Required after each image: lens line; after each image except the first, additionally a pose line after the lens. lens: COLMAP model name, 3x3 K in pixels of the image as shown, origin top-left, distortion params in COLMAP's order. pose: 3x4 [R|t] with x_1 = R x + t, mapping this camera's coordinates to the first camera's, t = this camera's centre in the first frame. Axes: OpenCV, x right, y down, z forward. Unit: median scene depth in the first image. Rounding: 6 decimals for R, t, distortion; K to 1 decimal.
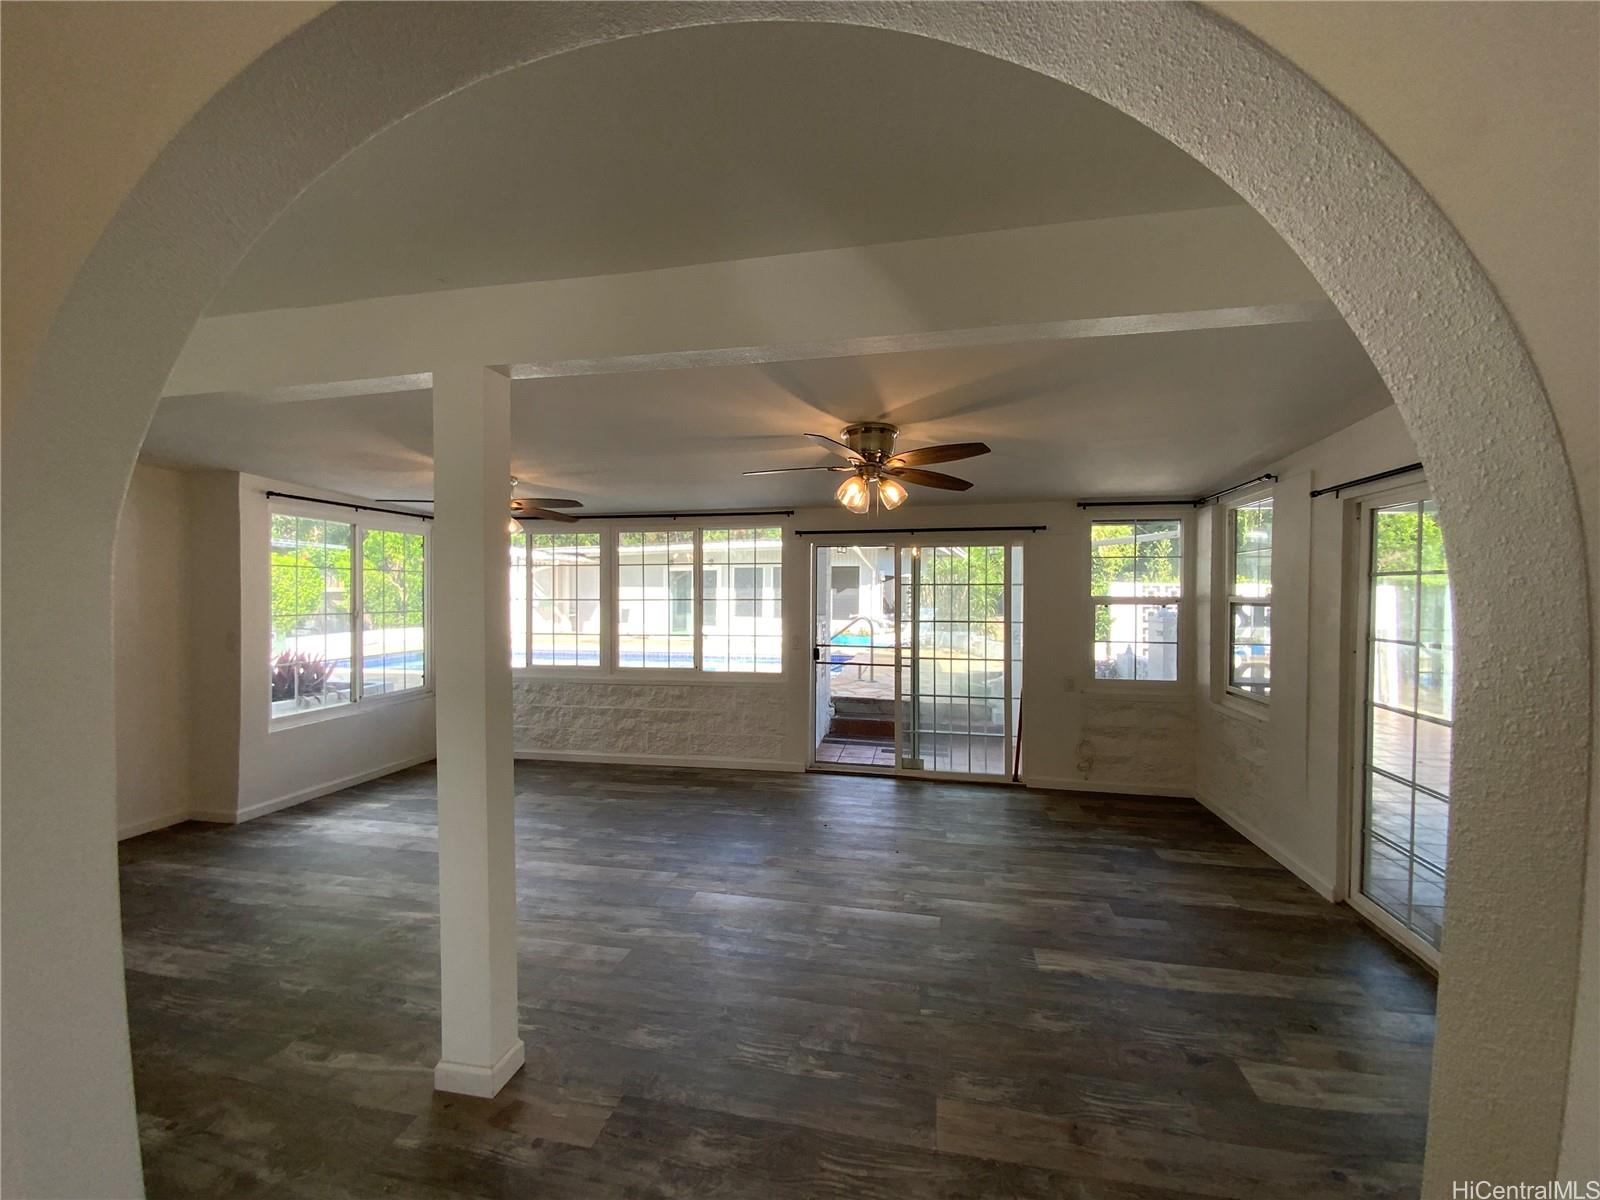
lens RADIAL K [[648.0, 0, 791.1], [0, 648.0, 601.2], [0, 0, 1]] dist [0.009173, -0.015583]
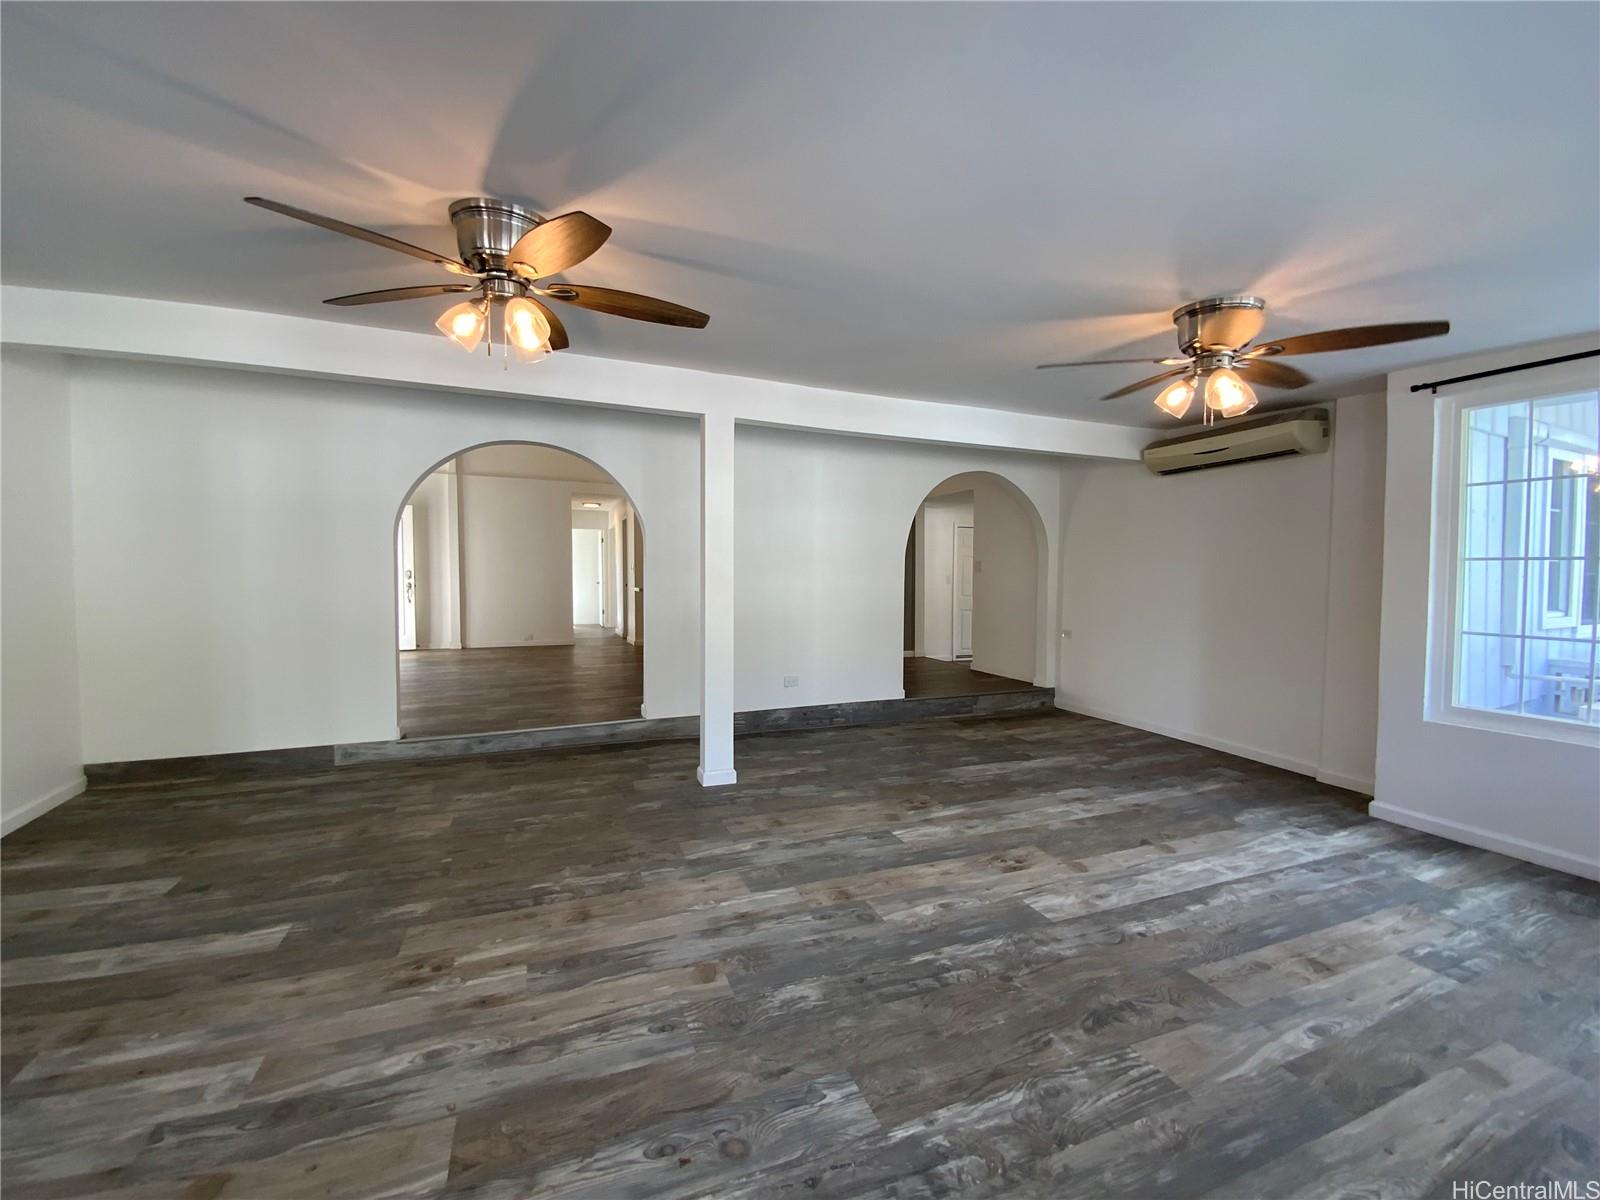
lens RADIAL K [[648.0, 0, 791.1], [0, 648.0, 601.2], [0, 0, 1]] dist [0.009173, -0.015583]
pose [[-0.834599, 0.014979, -0.550655, 0.205687], [-0.013839, 0.998745, 0.048143, 0.057664], [0.550684, 0.047801, -0.833344, 1.451345]]
